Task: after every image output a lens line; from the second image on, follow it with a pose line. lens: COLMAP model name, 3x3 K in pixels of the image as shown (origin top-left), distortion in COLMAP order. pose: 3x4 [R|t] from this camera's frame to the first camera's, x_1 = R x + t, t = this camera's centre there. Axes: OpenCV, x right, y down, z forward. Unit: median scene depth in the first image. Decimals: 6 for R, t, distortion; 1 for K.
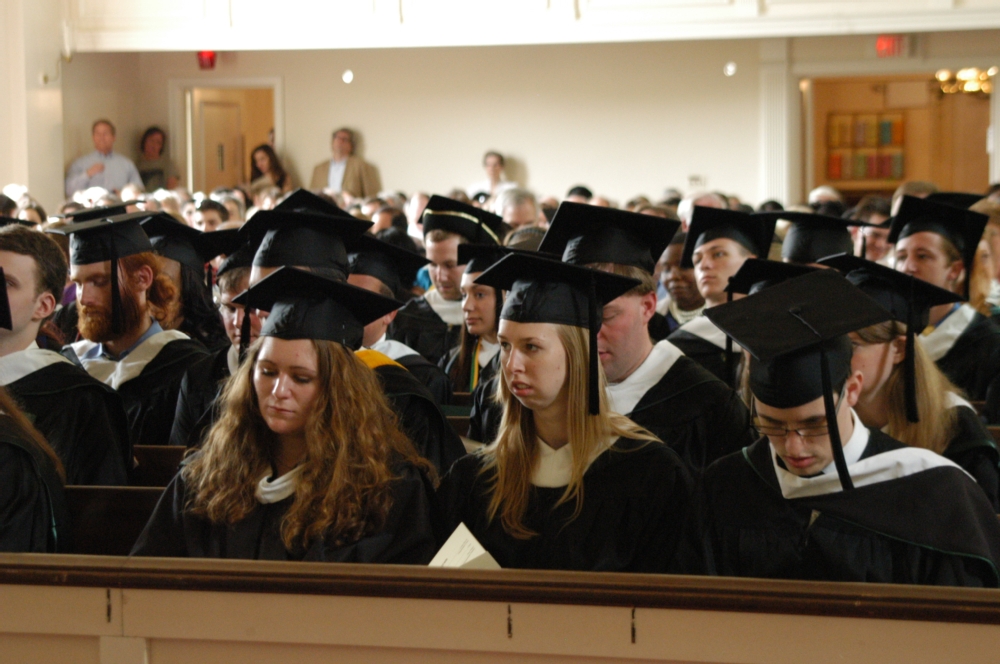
lens RADIAL K [[3028.5, 0, 500.0], [0, 3028.5, 332.0], [0, 0, 1]] dist [1.084460, 0.117113]
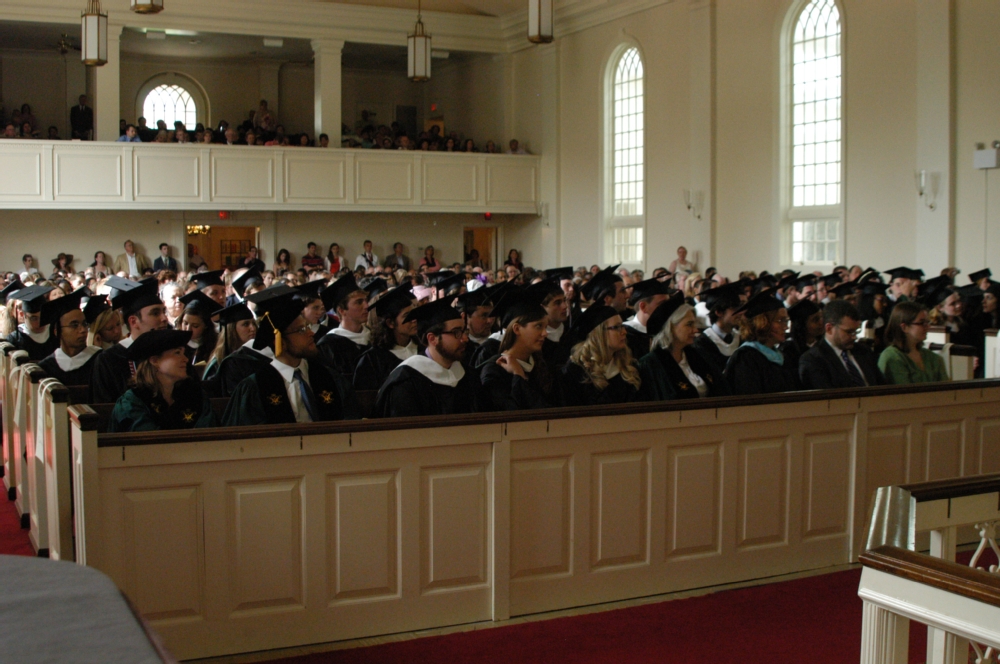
lens RADIAL K [[1202.2, 0, 500.0], [0, 1202.2, 332.0], [0, 0, 1]] dist [-0.261677, -0.000124]
pose [[0.689927, -0.037739, 0.722895, -0.588772], [0.034732, 0.999216, 0.019017, -0.008363], [-0.723046, 0.011988, 0.690696, 0.218546]]
